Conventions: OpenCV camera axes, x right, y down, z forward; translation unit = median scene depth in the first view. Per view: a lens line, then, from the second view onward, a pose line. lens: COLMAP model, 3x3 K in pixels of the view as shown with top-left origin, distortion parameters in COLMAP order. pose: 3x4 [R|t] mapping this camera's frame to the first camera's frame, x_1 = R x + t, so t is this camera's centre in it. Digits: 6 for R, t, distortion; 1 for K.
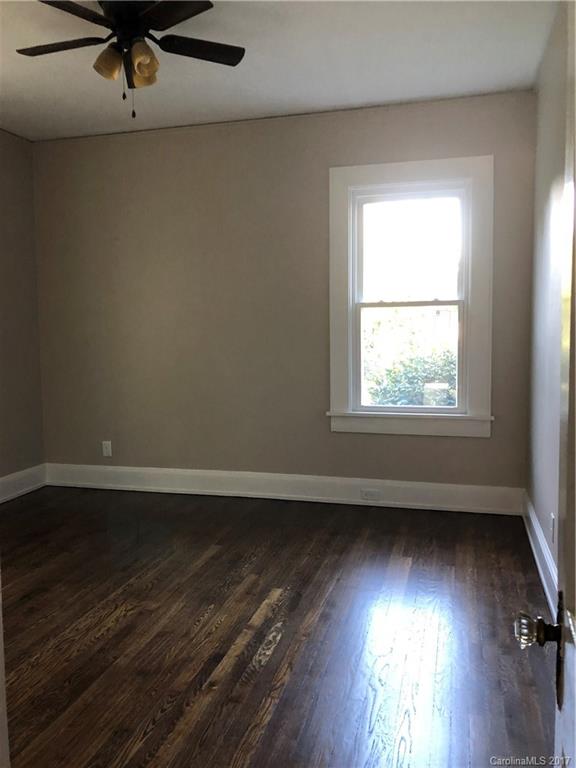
lens RADIAL K [[629.5, 0, 290.9], [0, 629.5, 372.5], [0, 0, 1]] dist [0.048158, -0.021508]
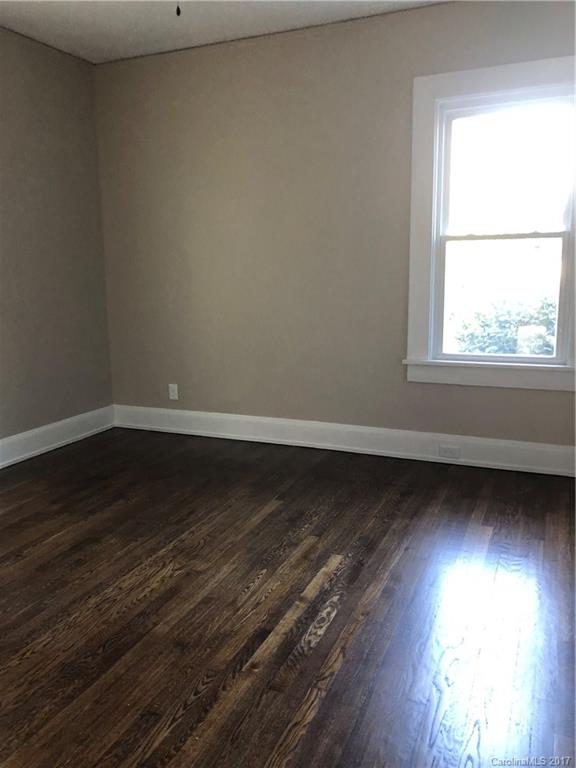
lens RADIAL K [[629.5, 0, 290.9], [0, 629.5, 372.5], [0, 0, 1]] dist [0.048158, -0.021508]
pose [[0.990675, 0.022538, -0.134366, 0.029668], [-0.009951, 0.995558, 0.093622, -0.003025], [0.135879, -0.091412, 0.986499, 0.126998]]
